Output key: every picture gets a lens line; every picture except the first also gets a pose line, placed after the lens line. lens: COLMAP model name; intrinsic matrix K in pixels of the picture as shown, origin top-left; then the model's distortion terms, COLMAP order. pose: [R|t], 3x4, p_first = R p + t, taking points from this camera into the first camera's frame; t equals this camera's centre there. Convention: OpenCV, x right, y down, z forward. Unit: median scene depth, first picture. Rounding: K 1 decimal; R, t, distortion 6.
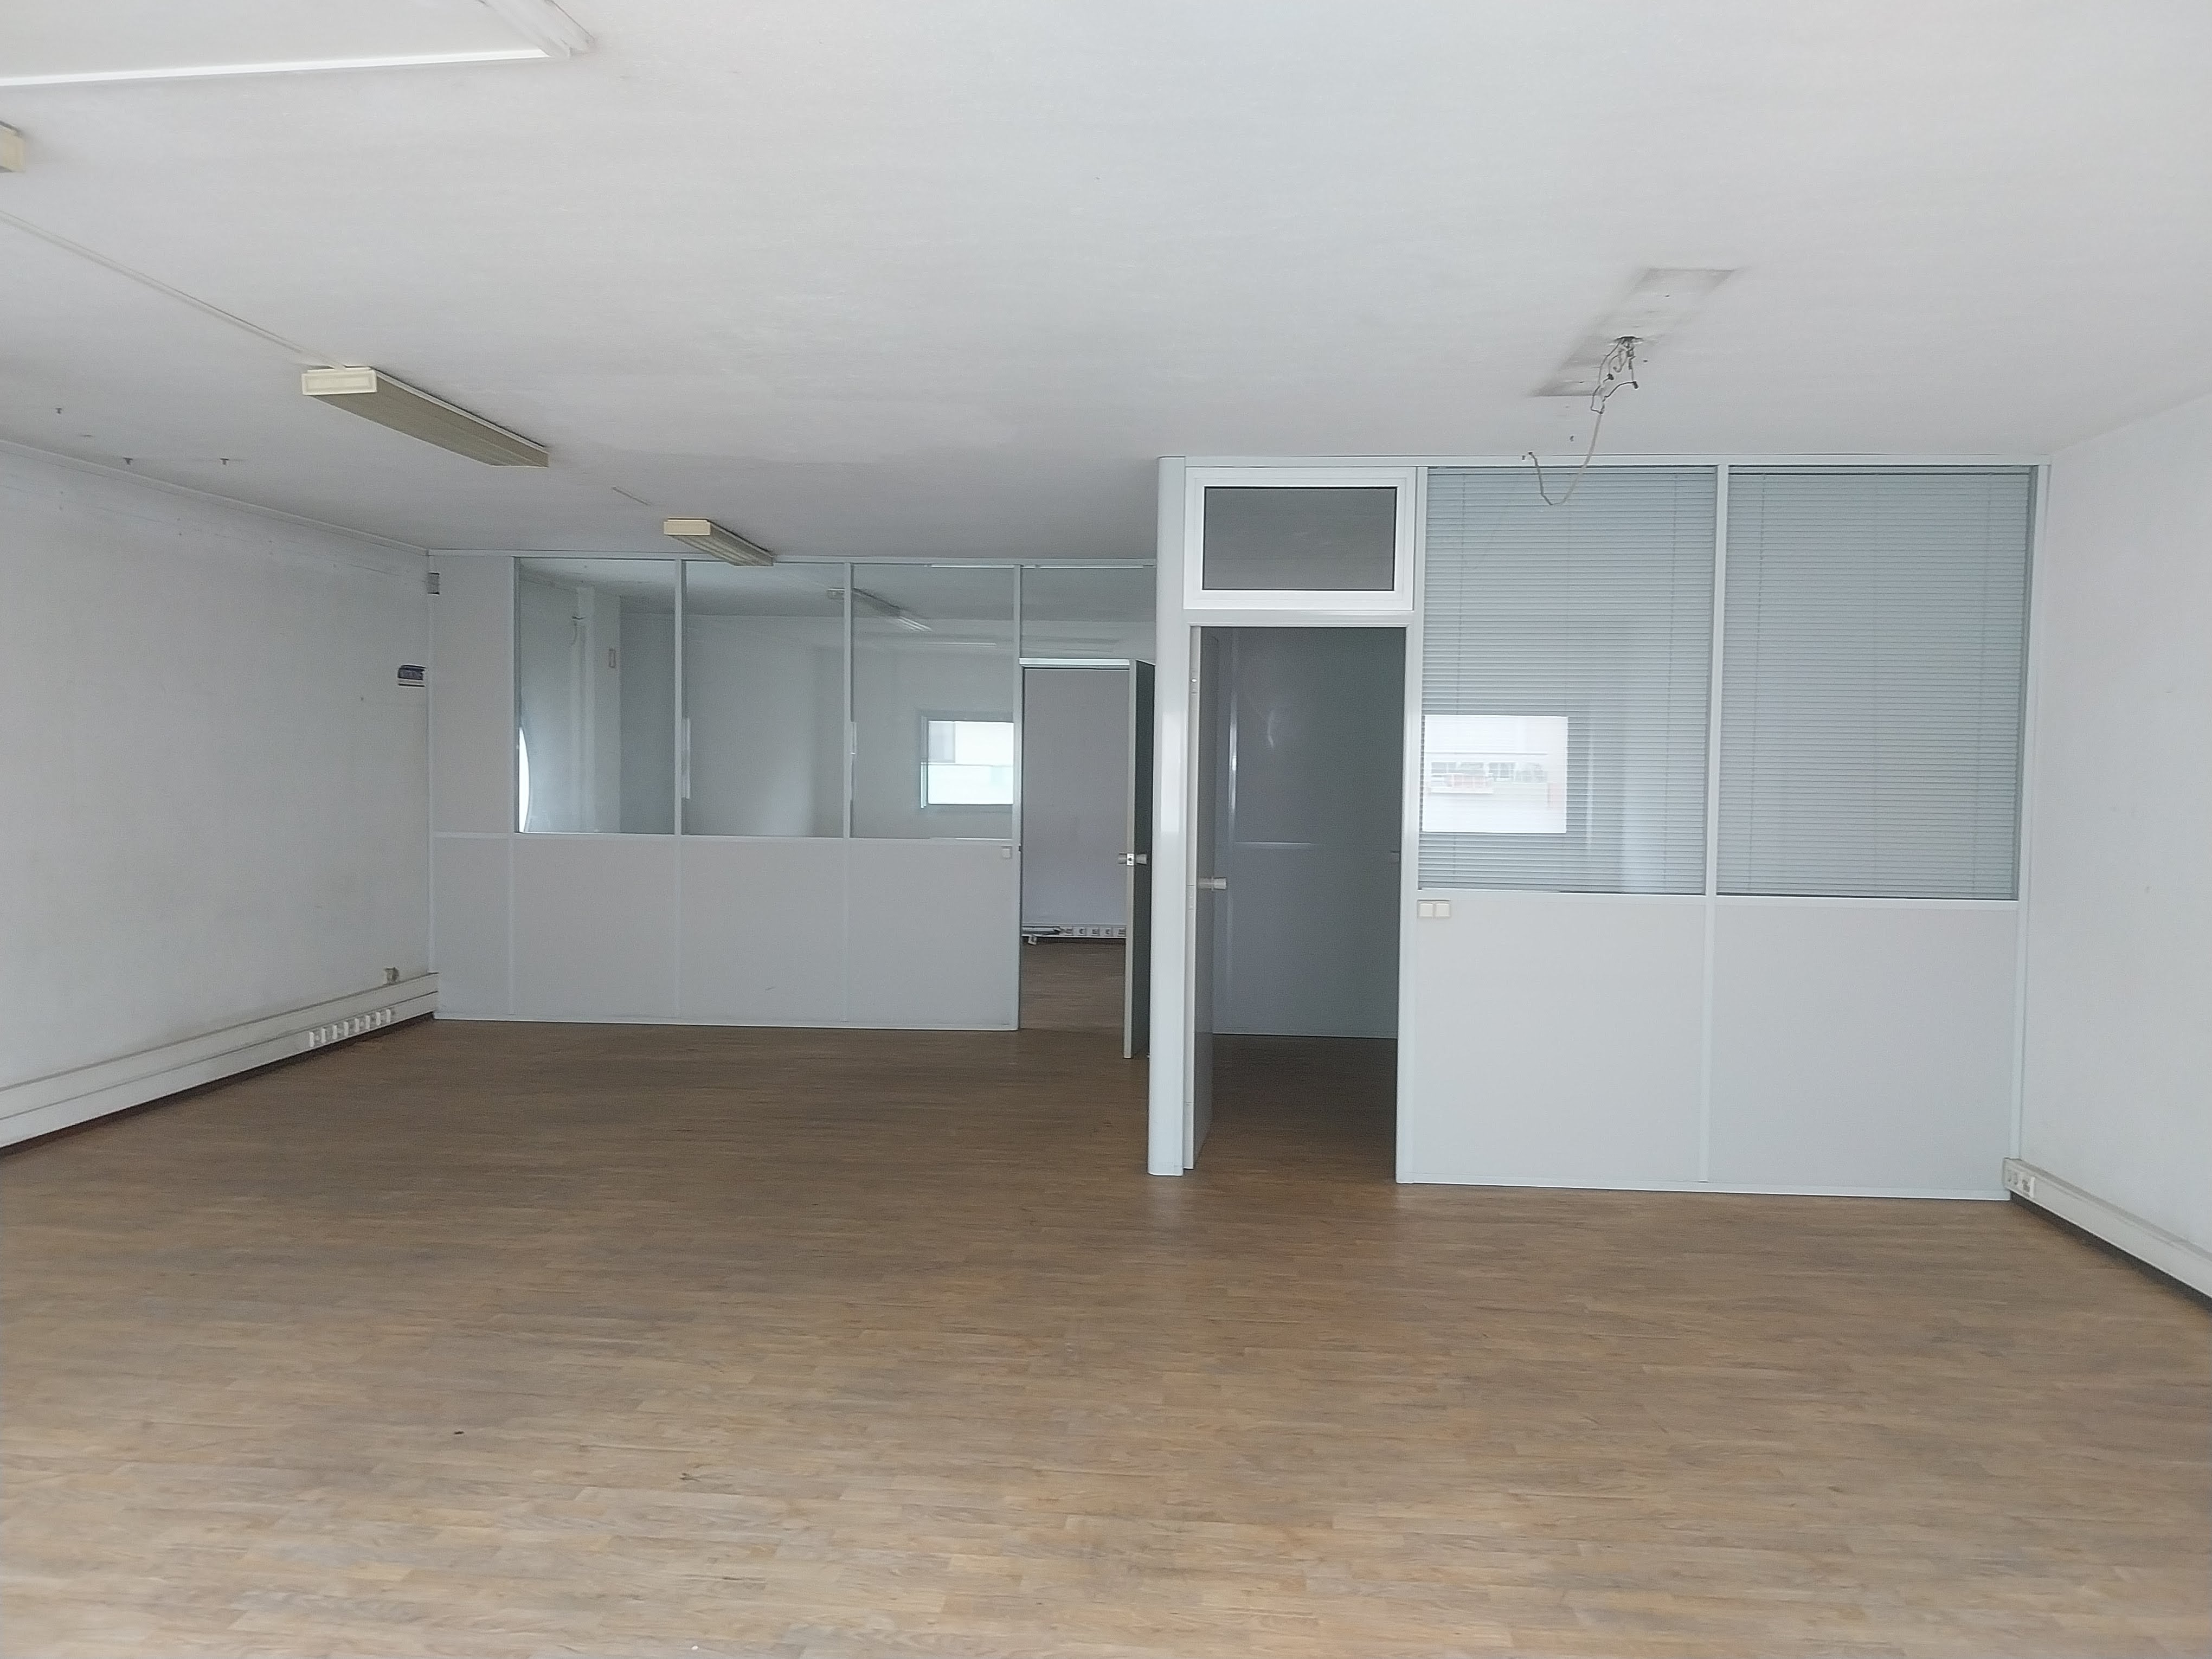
lens RADIAL K [[1683.9, 0, 1106.0], [0, 1683.9, 829.5], [0, 0, 1]] dist [0.014506, -0.036251]
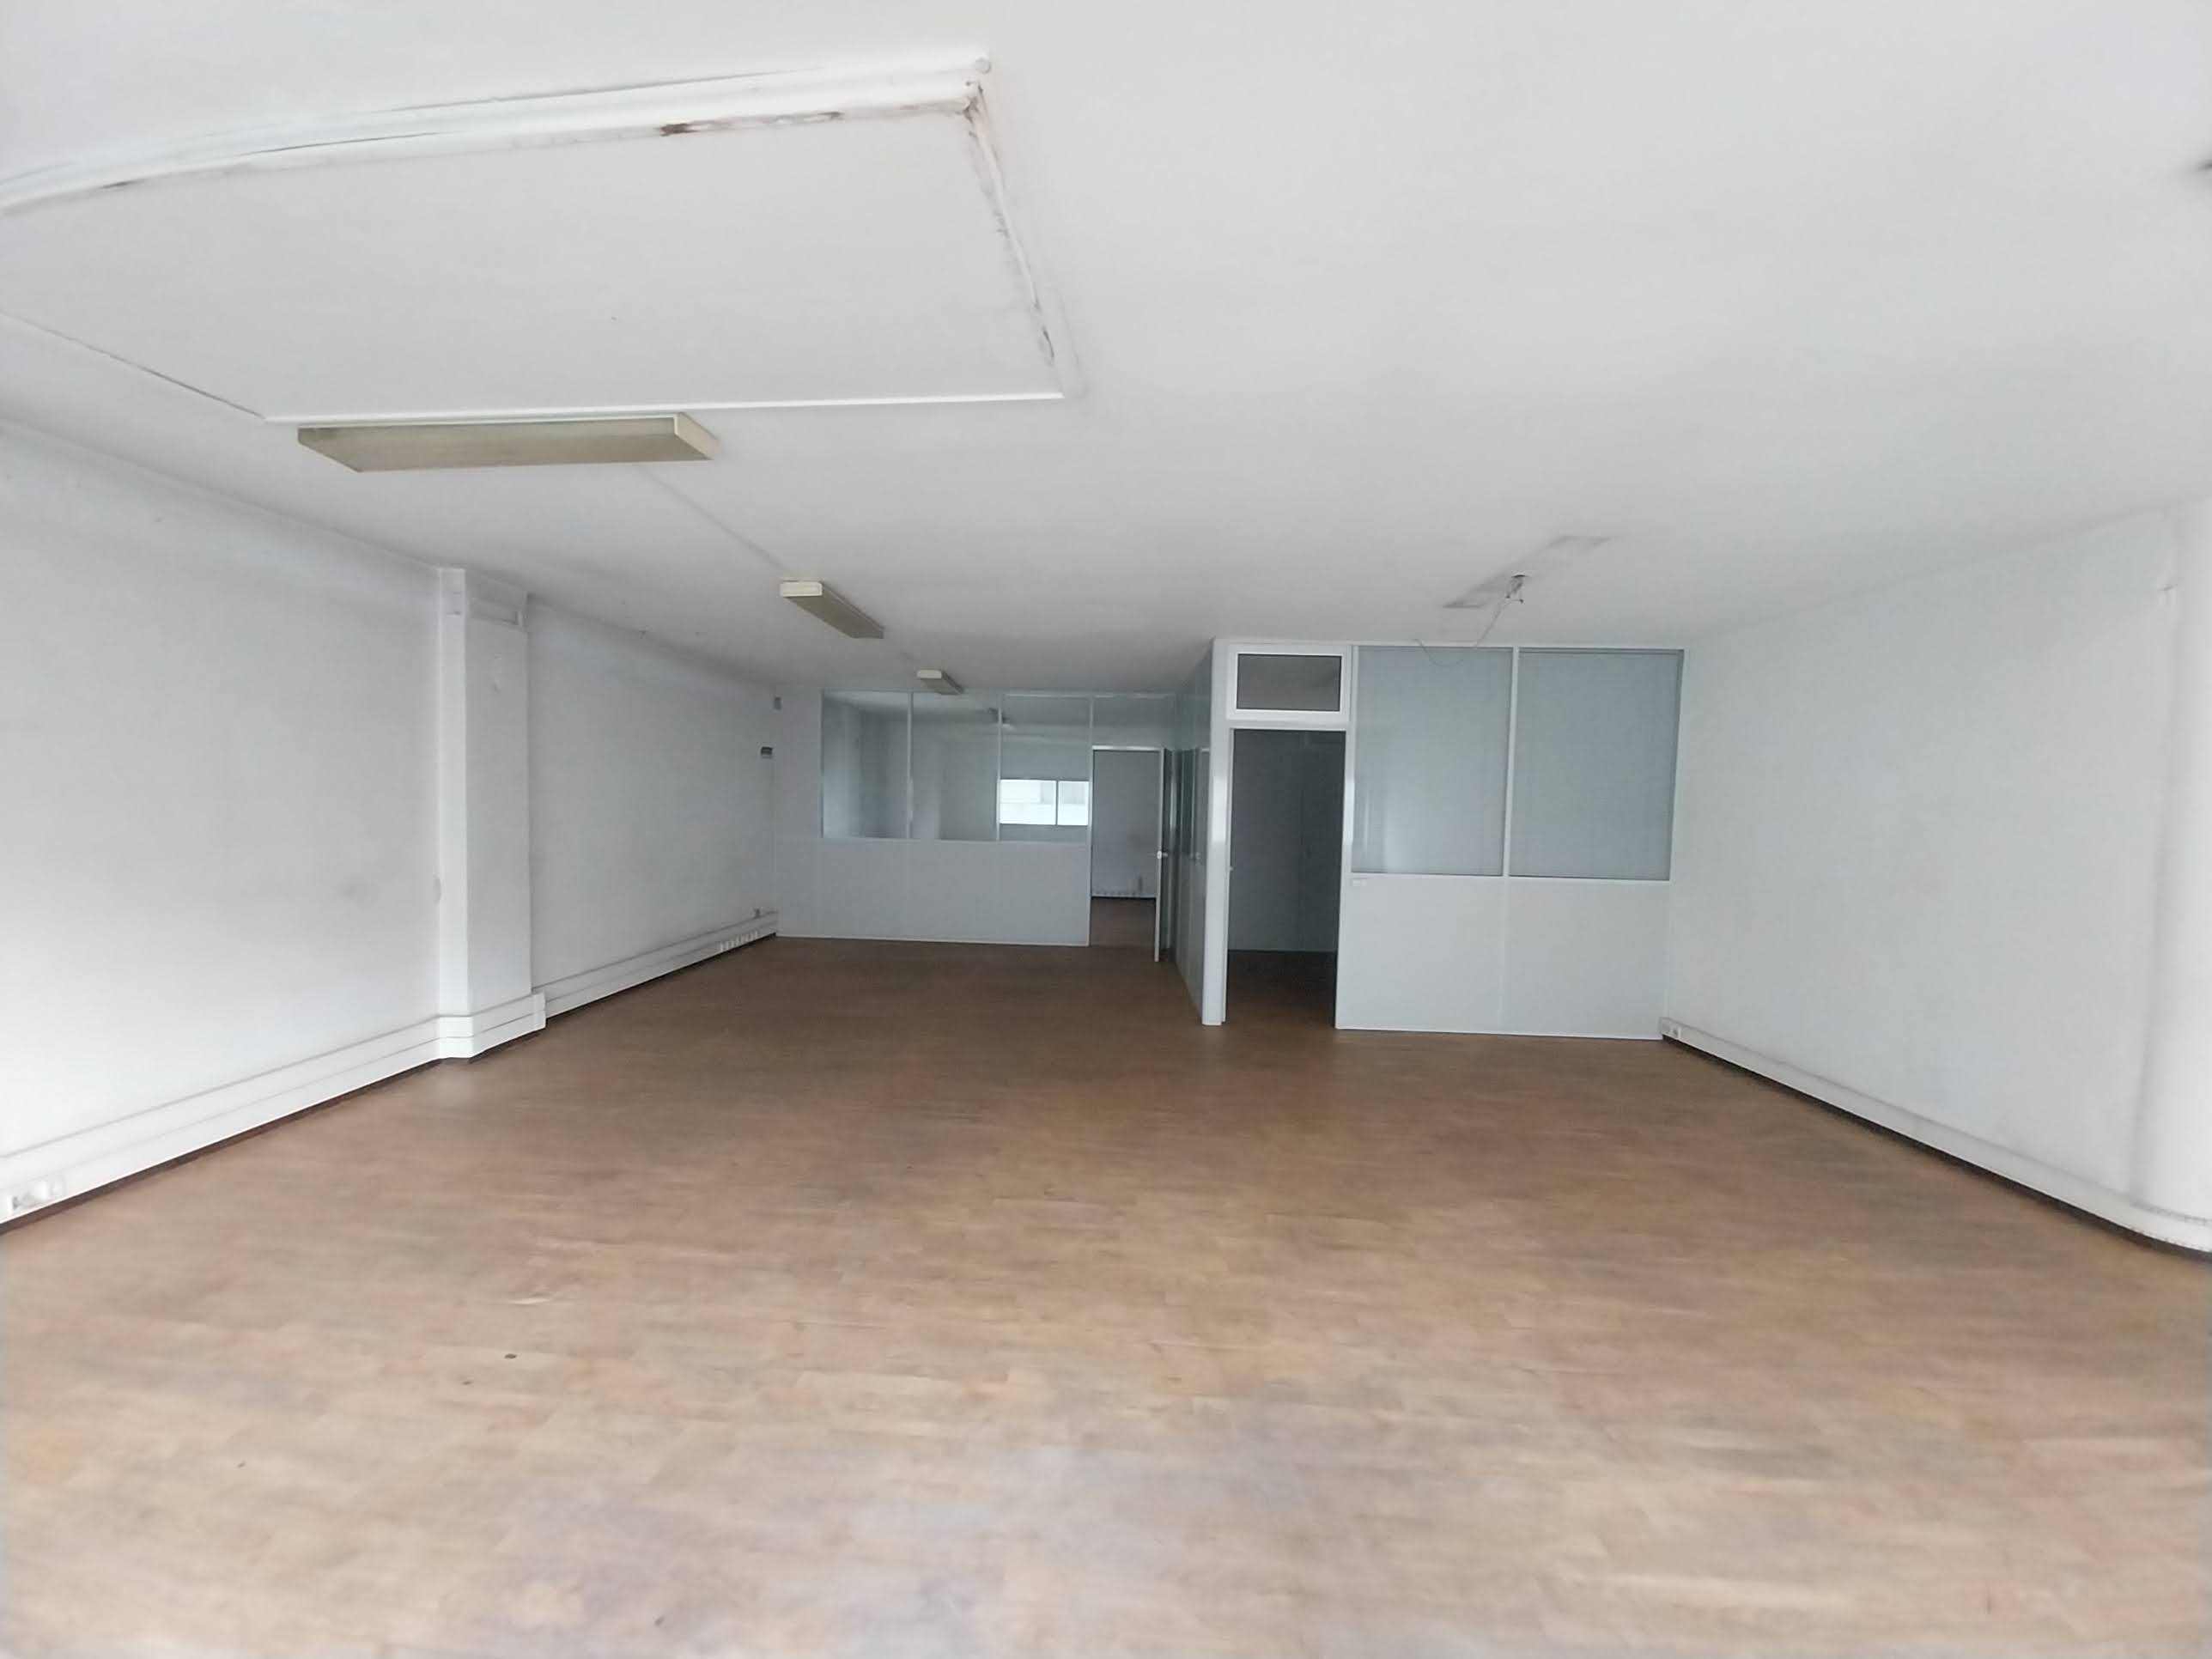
lens RADIAL K [[883.8, 0, 1099.6], [0, 883.8, 839.5], [0, 0, 1]] dist [0.002433, 0.000022]
pose [[0.999672, 0.009865, 0.023619, -0.128549], [-0.009880, 0.999951, 0.000503, 0.001903], [-0.023613, -0.000736, 0.999721, 0.028826]]
